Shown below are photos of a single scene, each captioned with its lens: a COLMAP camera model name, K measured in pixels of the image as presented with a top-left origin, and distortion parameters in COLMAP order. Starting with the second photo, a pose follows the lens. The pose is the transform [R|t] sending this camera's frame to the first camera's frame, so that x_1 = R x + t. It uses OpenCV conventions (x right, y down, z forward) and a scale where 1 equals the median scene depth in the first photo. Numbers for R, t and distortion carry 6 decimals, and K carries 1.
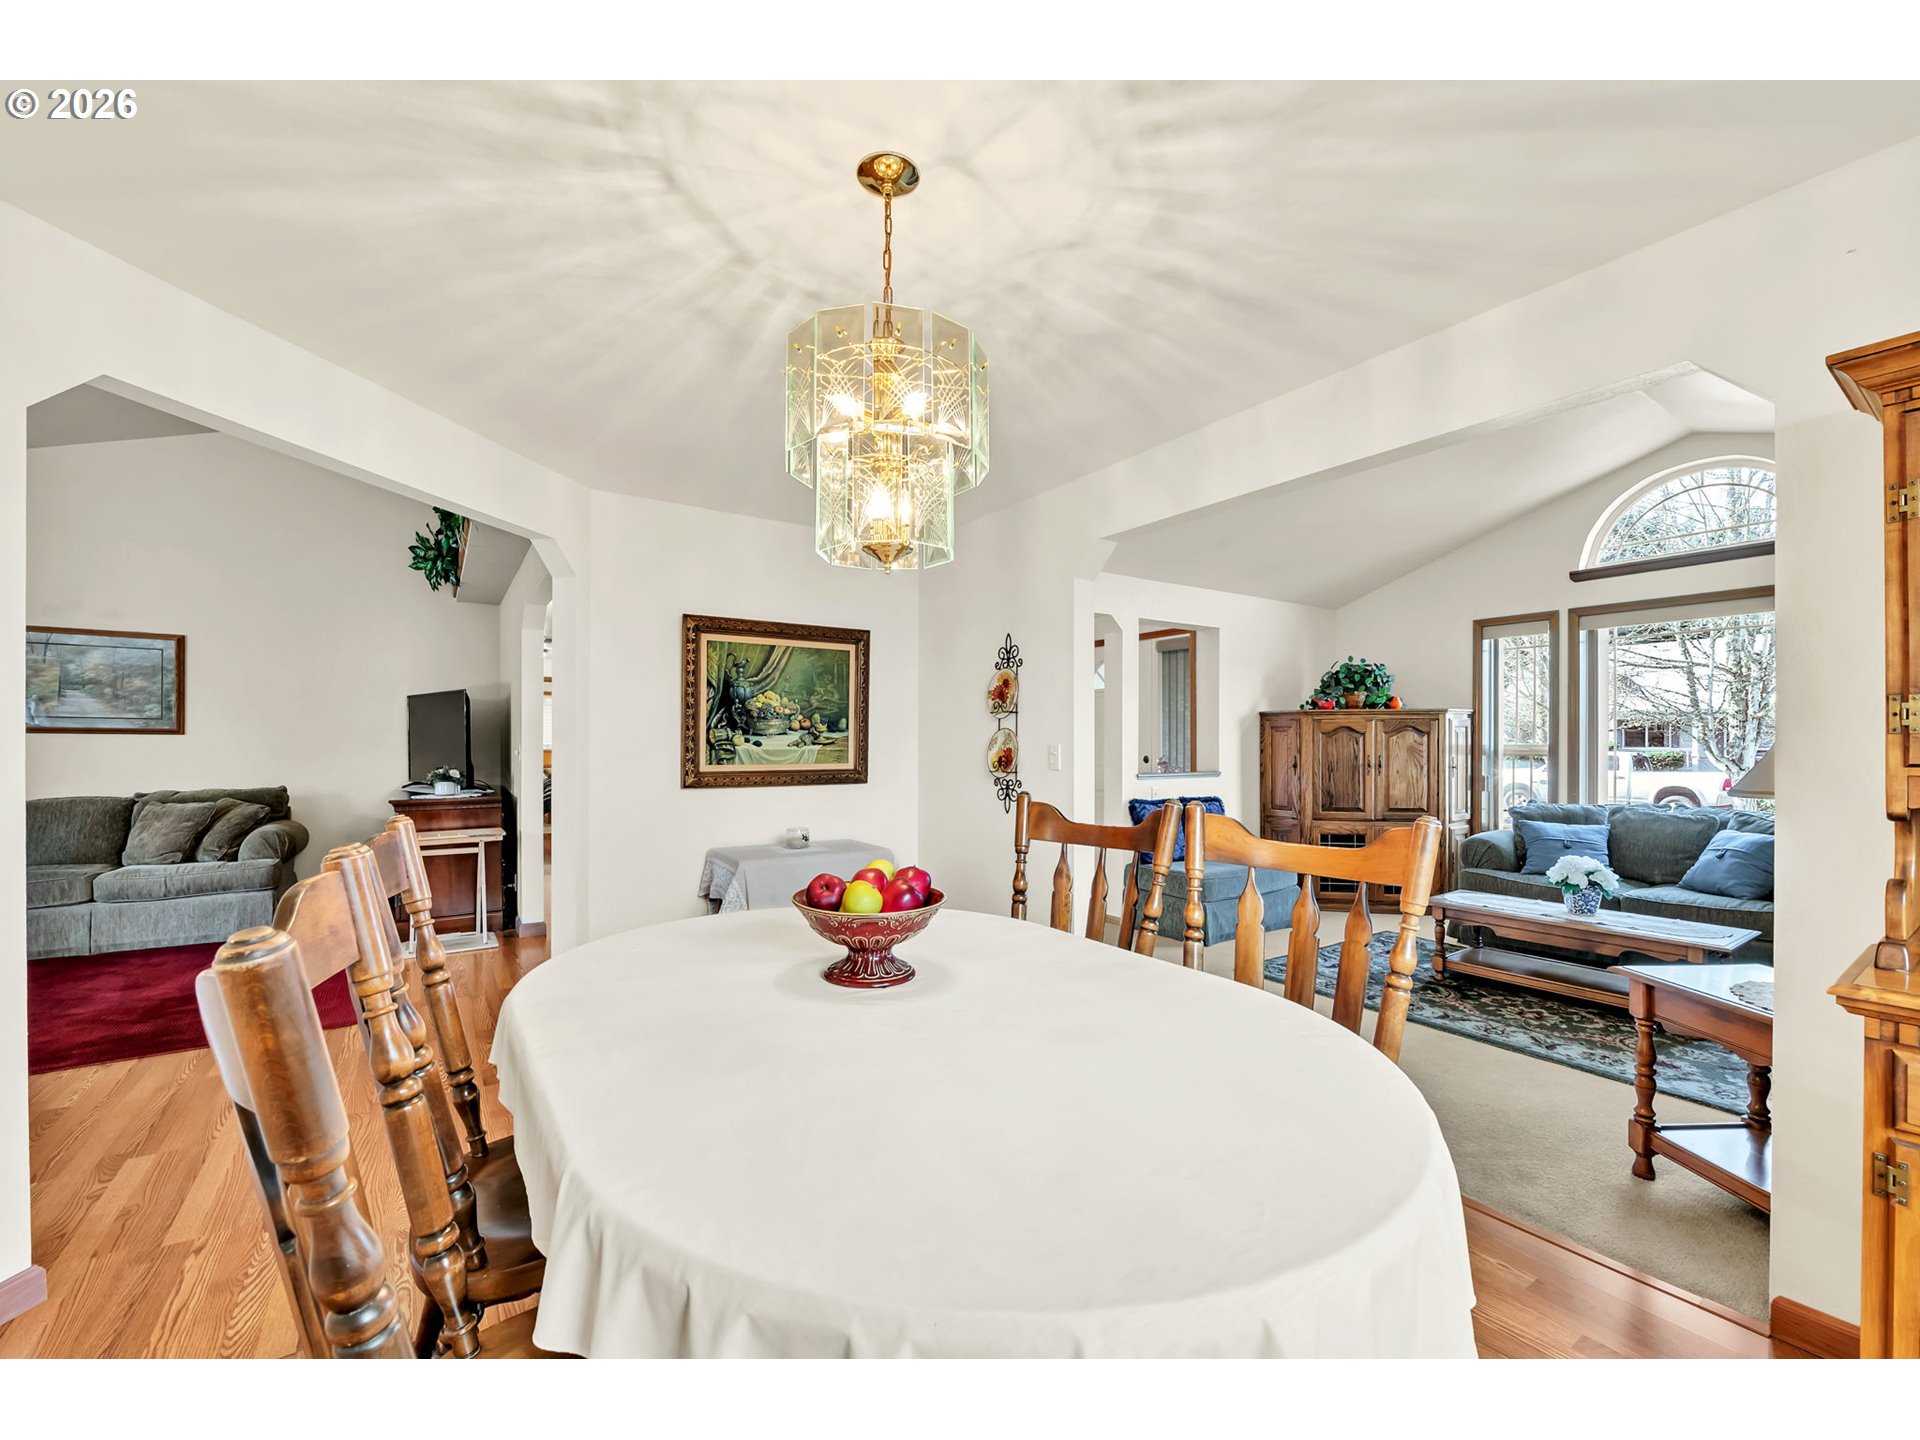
lens RADIAL K [[775.6, 0, 968.0], [0, 775.6, 753.7], [0, 0, 1]] dist [-0.001047, -0.000741]
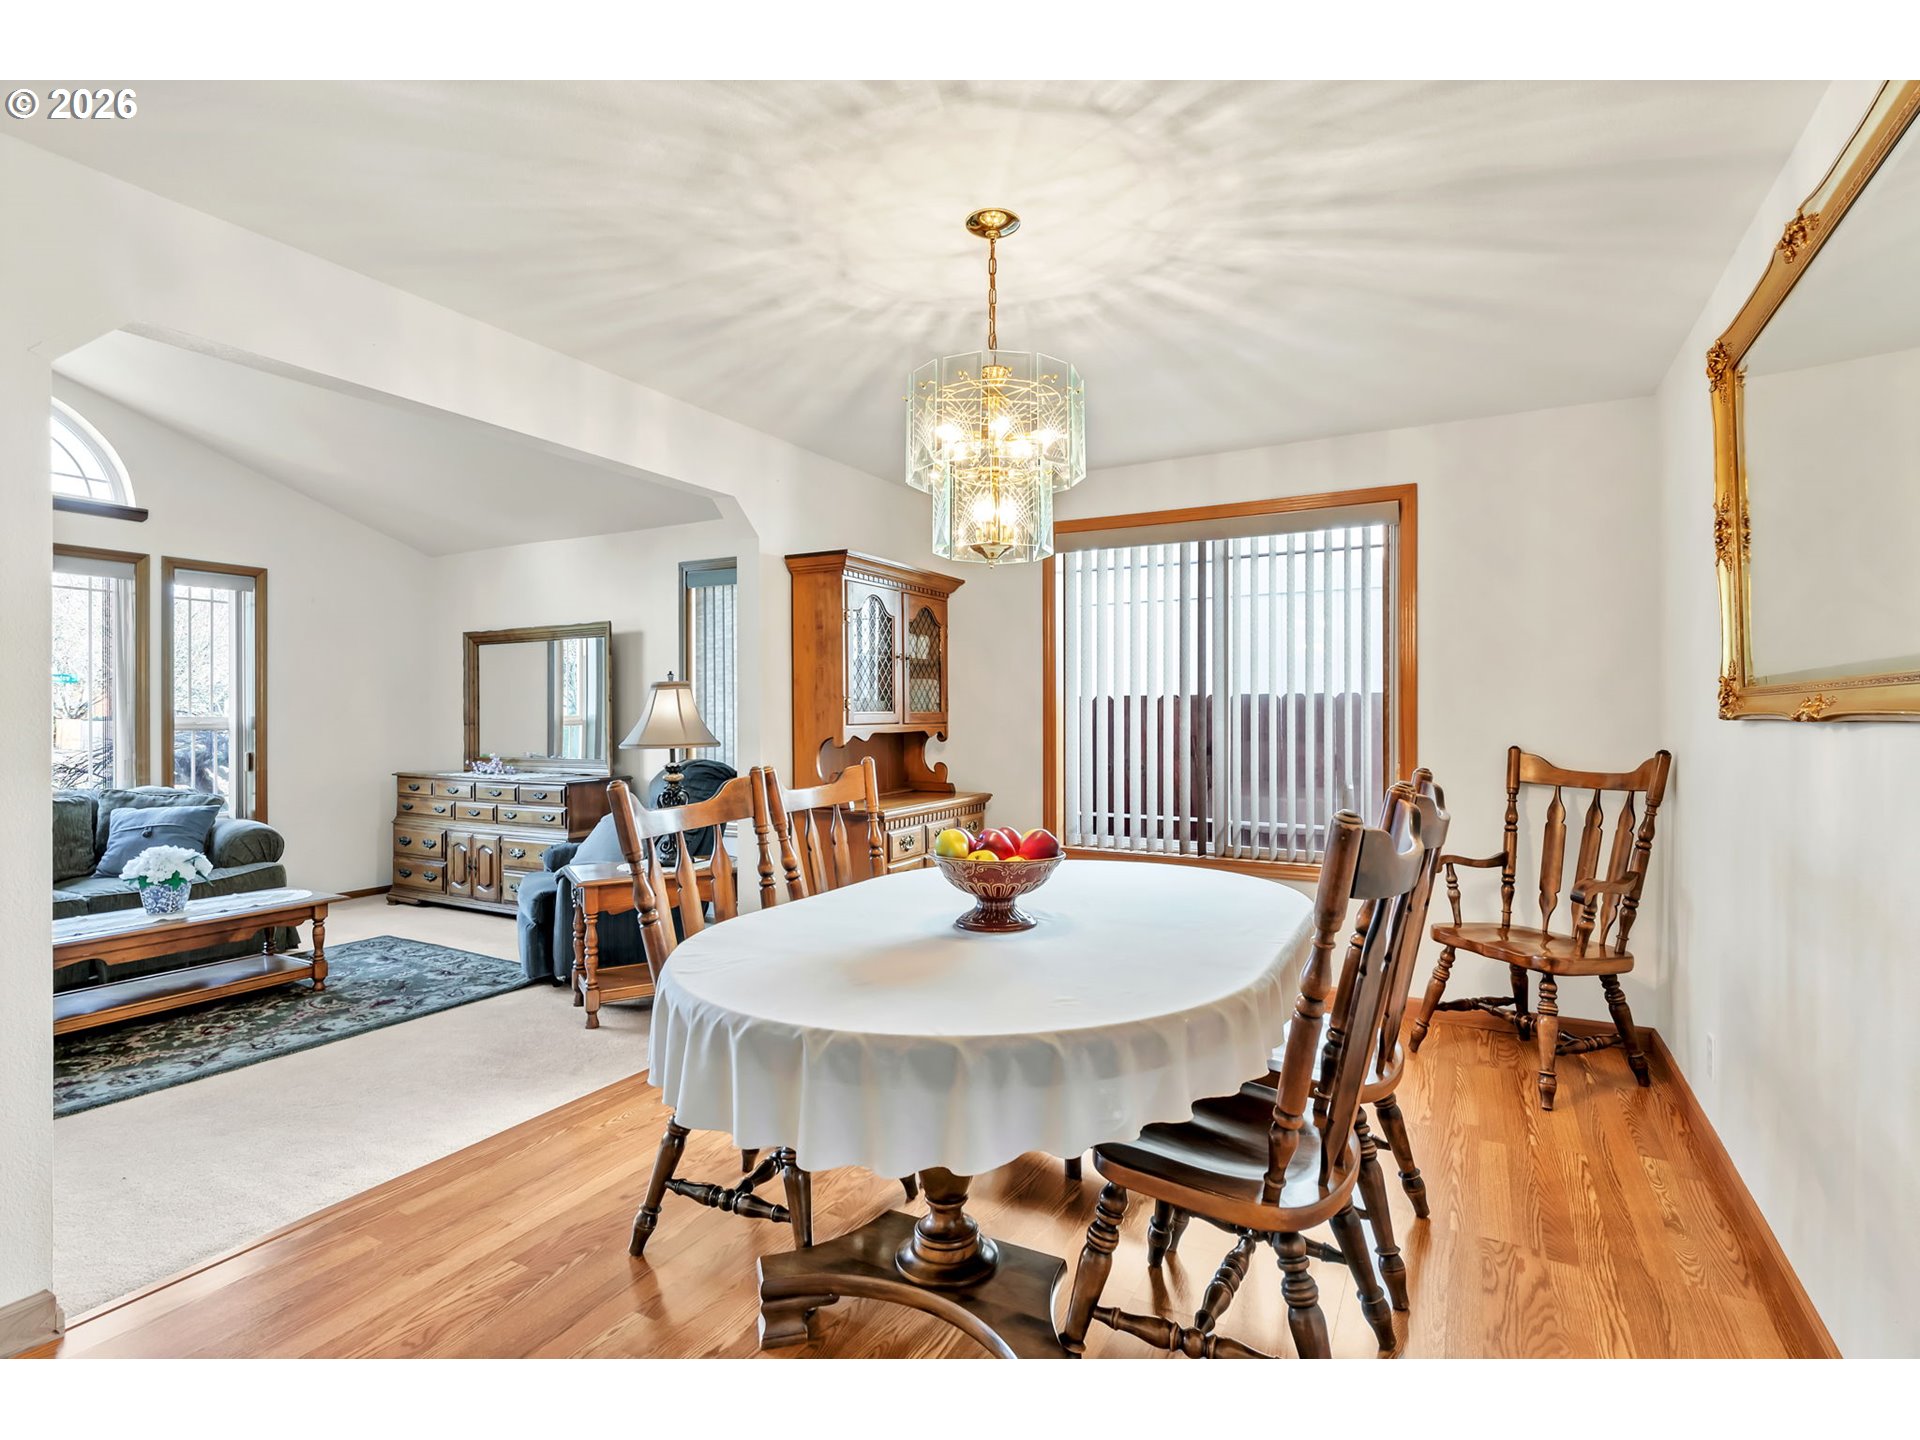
lens RADIAL K [[925.6, 0, 960.4], [0, 925.6, 715.9], [0, 0, 1]] dist [-0.005990, -0.000458]
pose [[-0.443381, -0.001739, 0.896332, -0.581658], [0.008660, 0.999943, 0.006224, -0.011916], [-0.896292, 0.010522, -0.443340, 0.736351]]
